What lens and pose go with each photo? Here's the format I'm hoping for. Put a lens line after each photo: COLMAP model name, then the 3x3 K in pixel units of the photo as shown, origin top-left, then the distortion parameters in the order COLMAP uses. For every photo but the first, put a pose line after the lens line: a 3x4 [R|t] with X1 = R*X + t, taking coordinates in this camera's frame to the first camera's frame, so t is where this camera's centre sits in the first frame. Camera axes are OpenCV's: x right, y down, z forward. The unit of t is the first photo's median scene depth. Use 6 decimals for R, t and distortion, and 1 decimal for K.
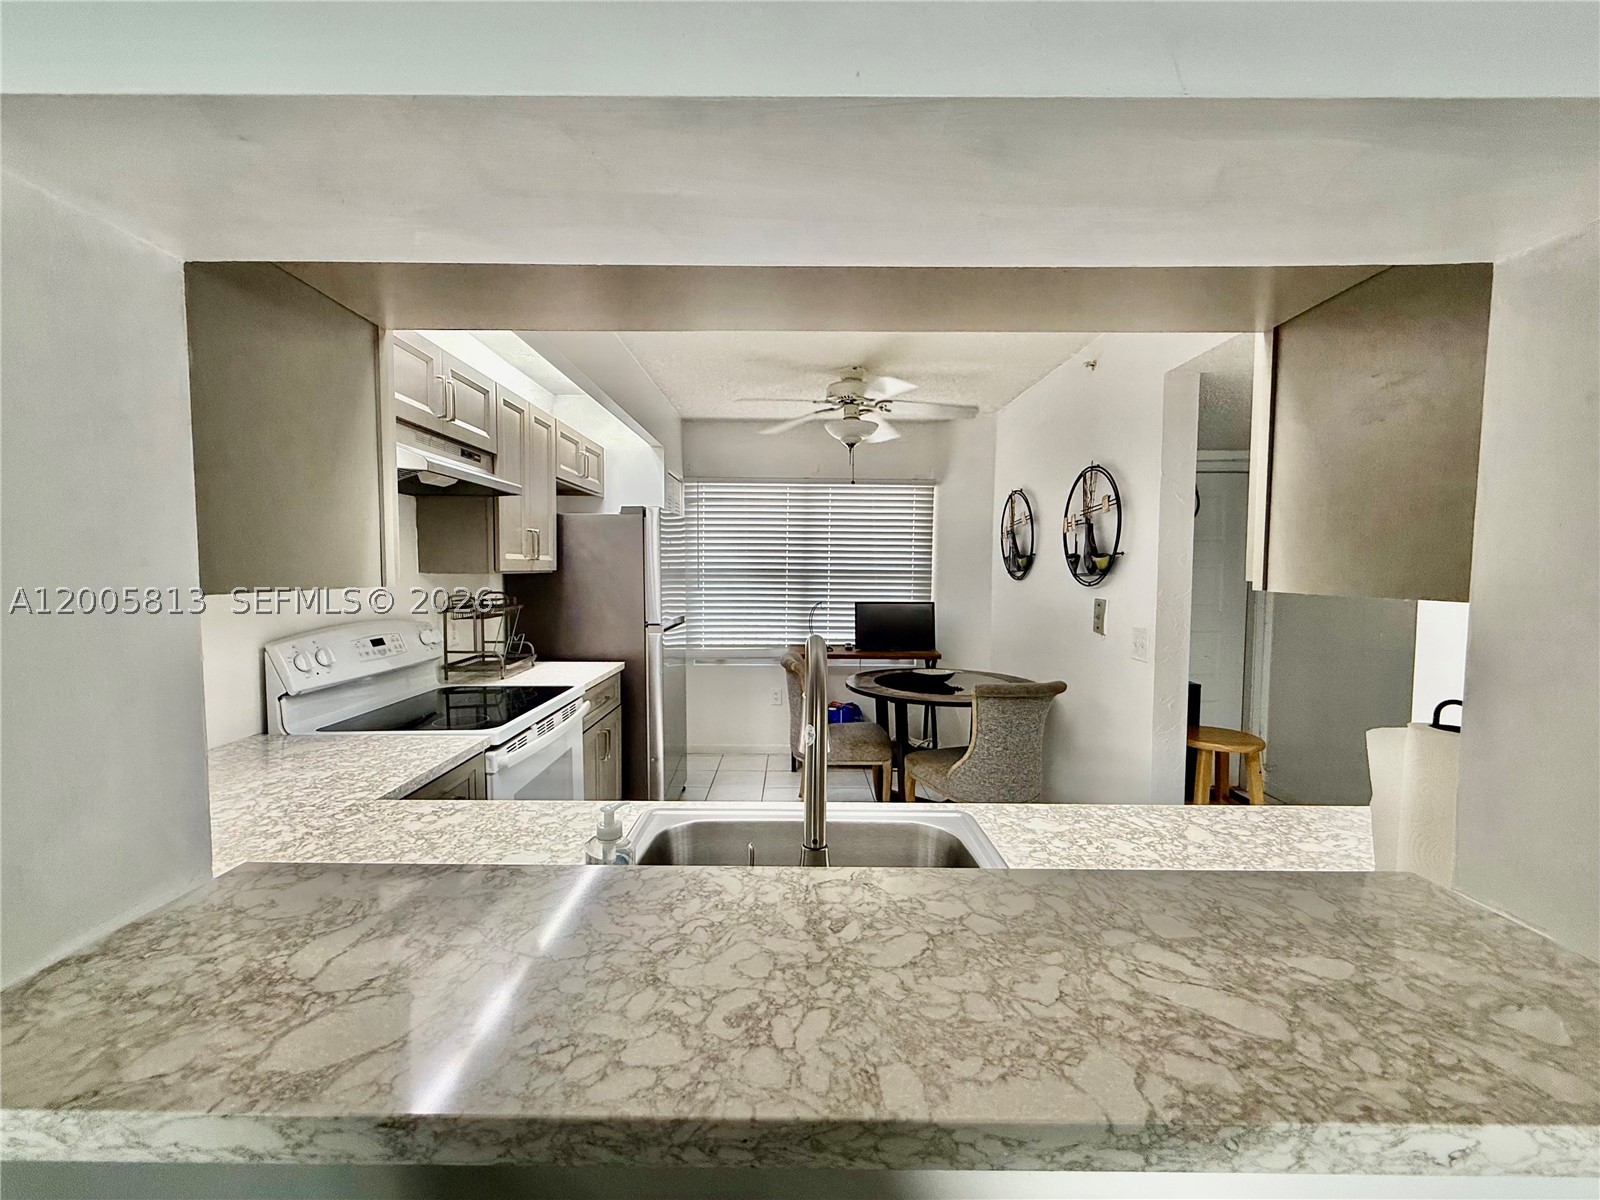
lens RADIAL K [[637.8, 0, 800.9], [0, 637.8, 598.5], [0, 0, 1]] dist [-0.003328, -0.000138]
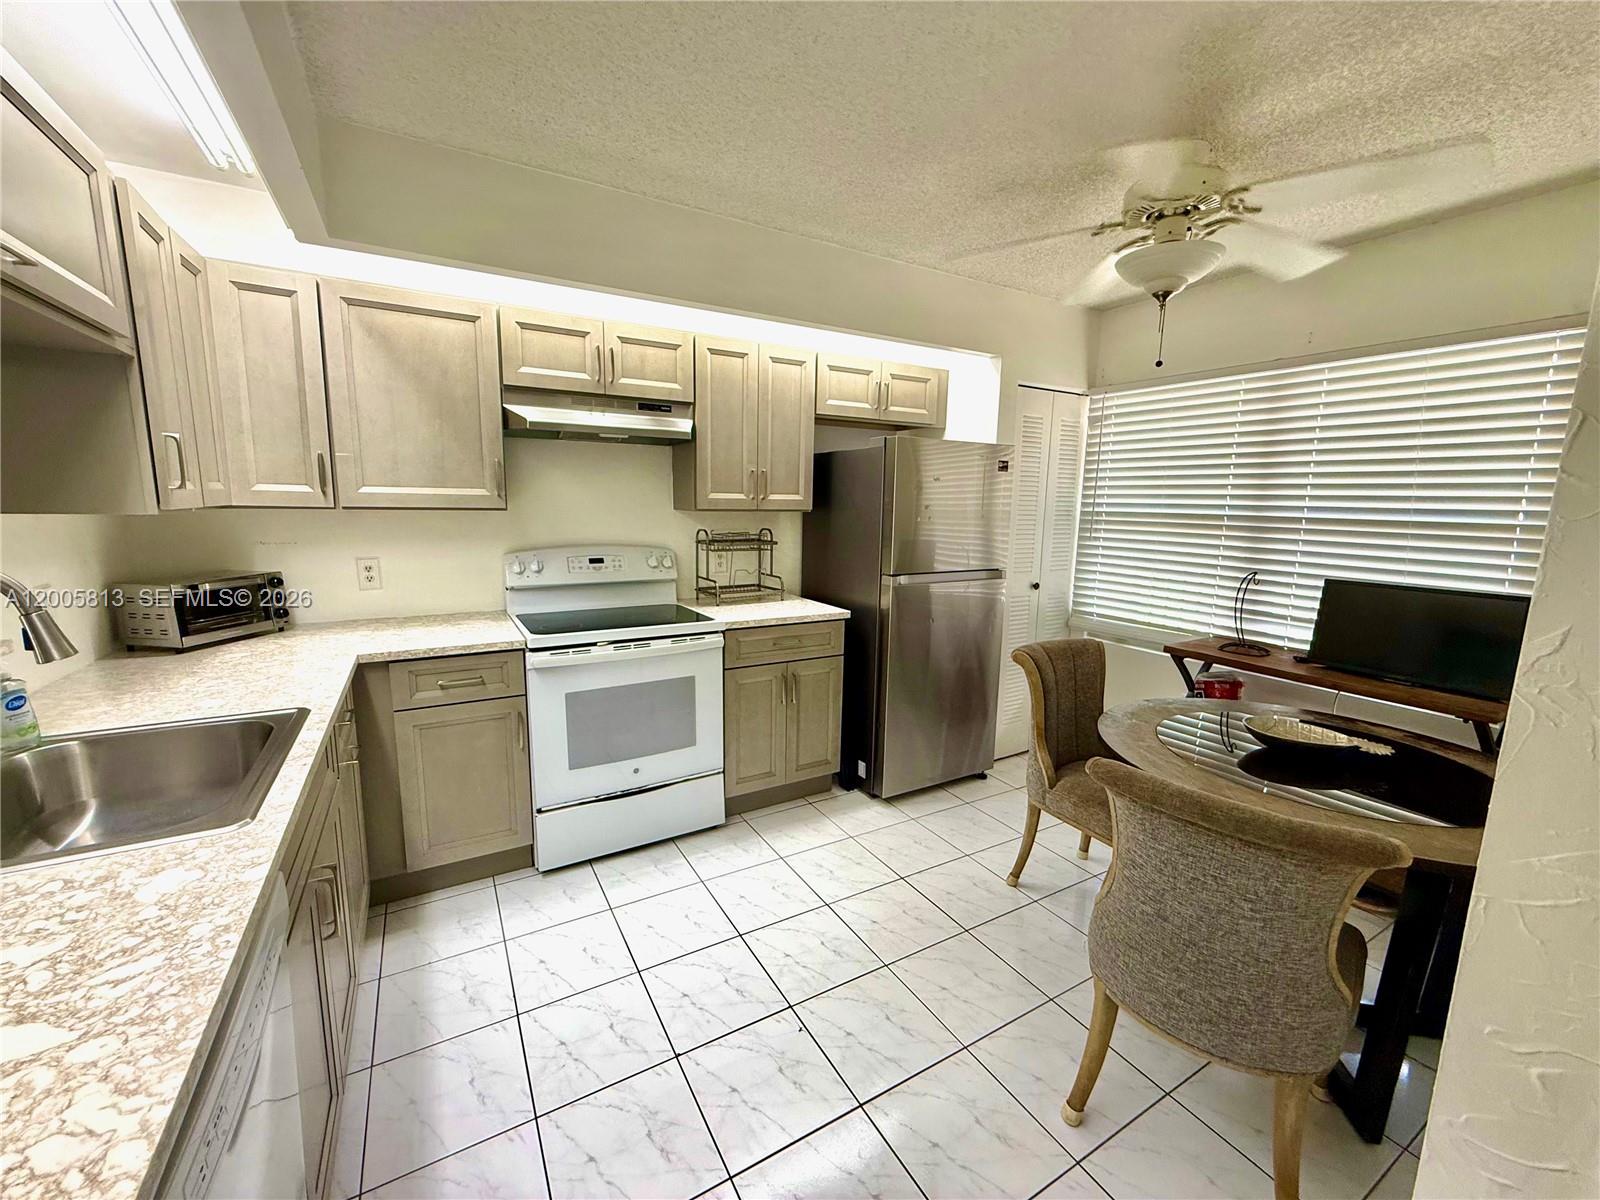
lens RADIAL K [[637.8, 0, 801.4], [0, 637.8, 603.3], [0, 0, 1]] dist [-0.003328, -0.000138]
pose [[0.500846, 0.141178, -0.853945, 0.334969], [-0.053990, 0.989782, 0.131970, -0.020334], [0.863851, -0.019993, 0.503351, 0.327445]]
